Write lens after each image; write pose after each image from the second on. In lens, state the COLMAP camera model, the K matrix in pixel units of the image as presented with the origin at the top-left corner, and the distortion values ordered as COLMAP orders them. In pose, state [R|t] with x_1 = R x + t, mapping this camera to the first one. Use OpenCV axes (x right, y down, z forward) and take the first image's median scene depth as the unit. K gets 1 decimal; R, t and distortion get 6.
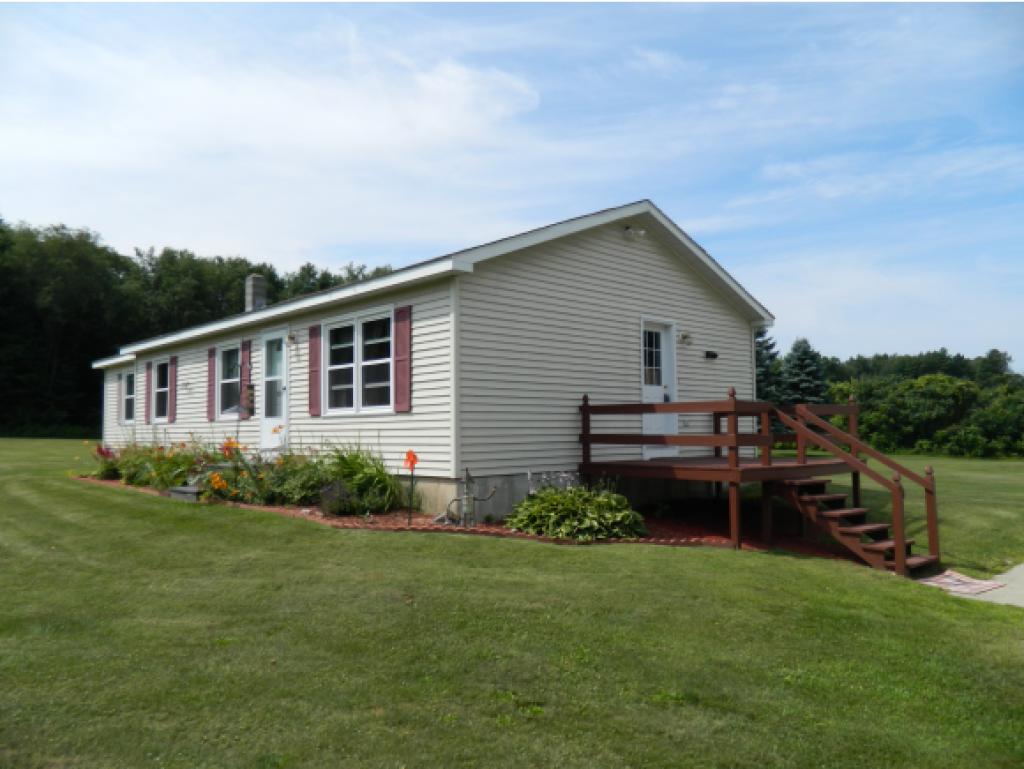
lens RADIAL K [[758.7, 0, 508.4], [0, 758.7, 387.7], [0, 0, 1]] dist [0.003809, 0.007891]
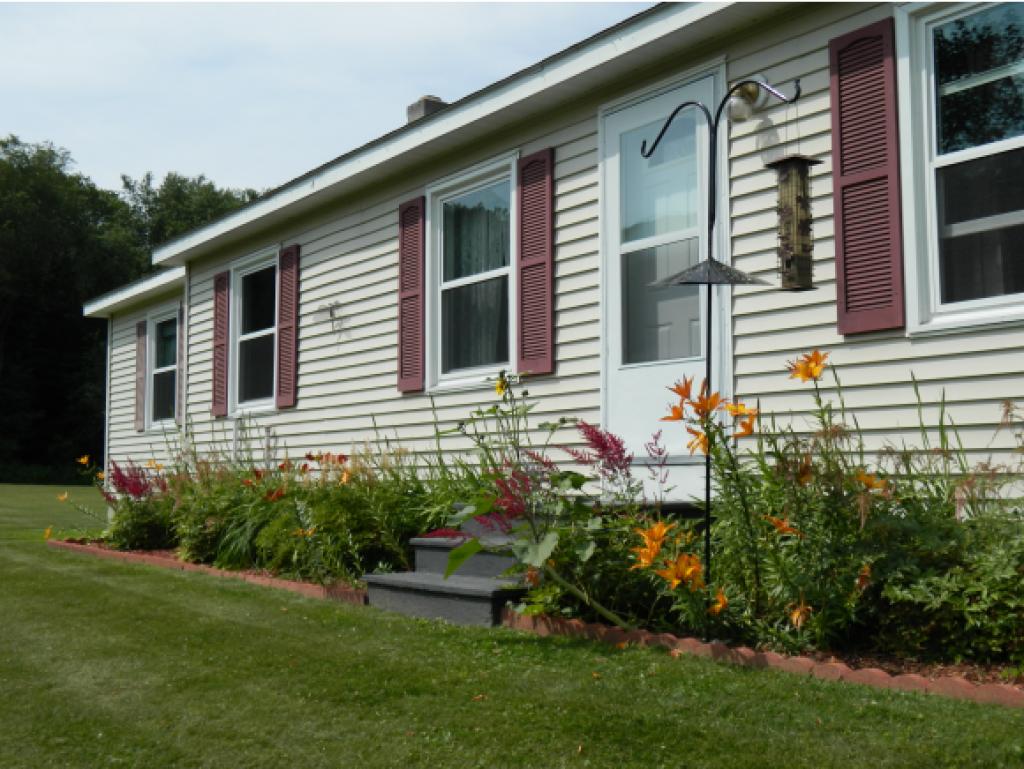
lens RADIAL K [[1201.9, 0, 511.5], [0, 1201.9, 385.9], [0, 0, 1]] dist [0.014941, 0.000000]
pose [[0.990946, -0.007365, -0.134061, -0.241358], [0.004373, 0.999735, -0.022598, 0.048649], [0.134191, 0.021807, 0.990715, 0.385929]]
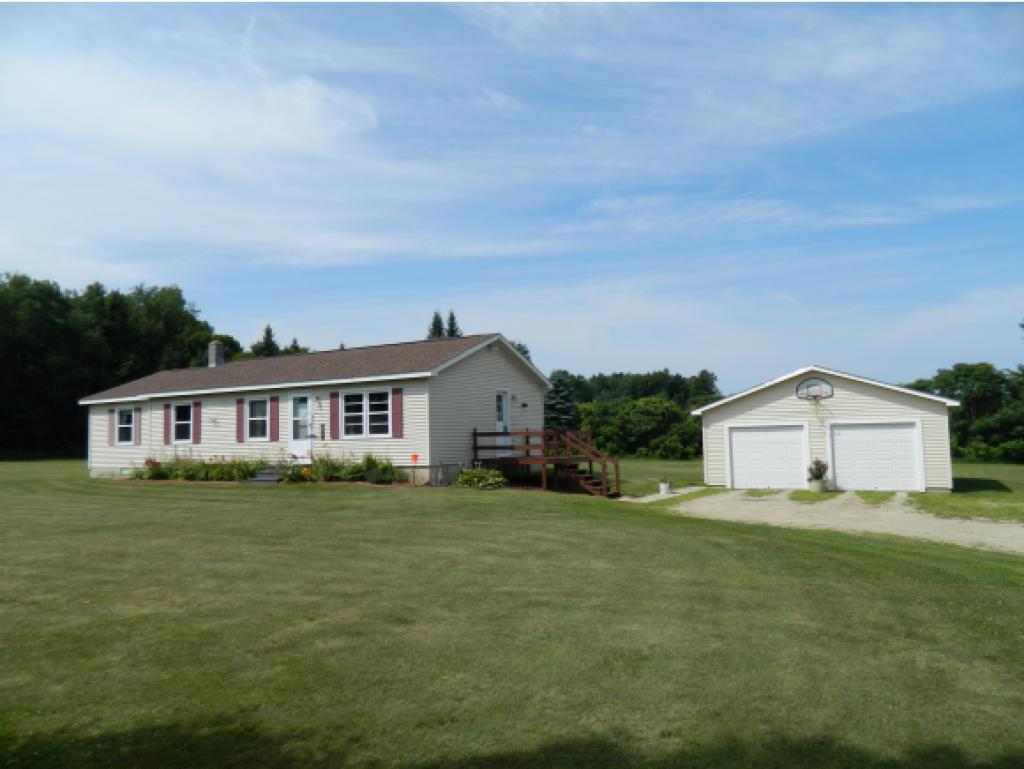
lens RADIAL K [[758.7, 0, 517.1], [0, 758.7, 386.0], [0, 0, 1]] dist [0.003809, 0.007891]
pose [[0.948322, 0.007878, 0.317213, -0.315329], [-0.001643, 0.999800, -0.019917, -0.043978], [-0.317307, 0.018366, 0.948145, -0.725927]]
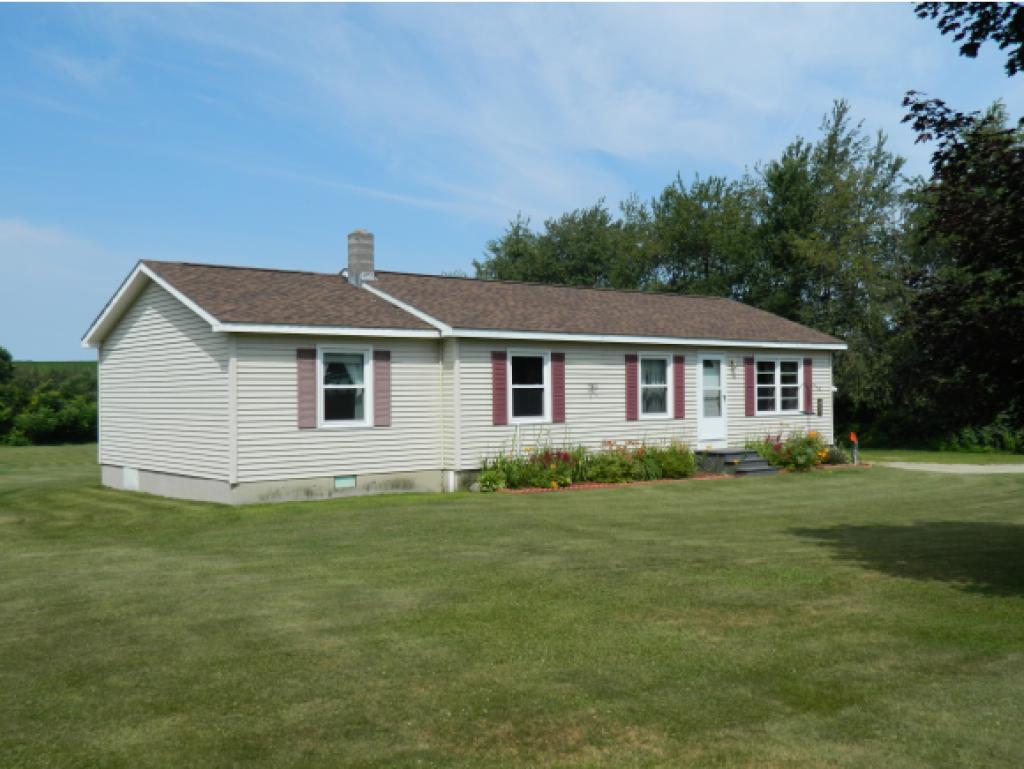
lens RADIAL K [[1047.5, 0, 508.9], [0, 1047.5, 385.4], [0, 0, 1]] dist [-0.010269, 0.000000]
pose [[0.078512, 0.044858, 0.995903, -1.769967], [-0.023483, 0.998793, -0.043137, 0.057924], [-0.996637, -0.020000, 0.079470, 0.970789]]
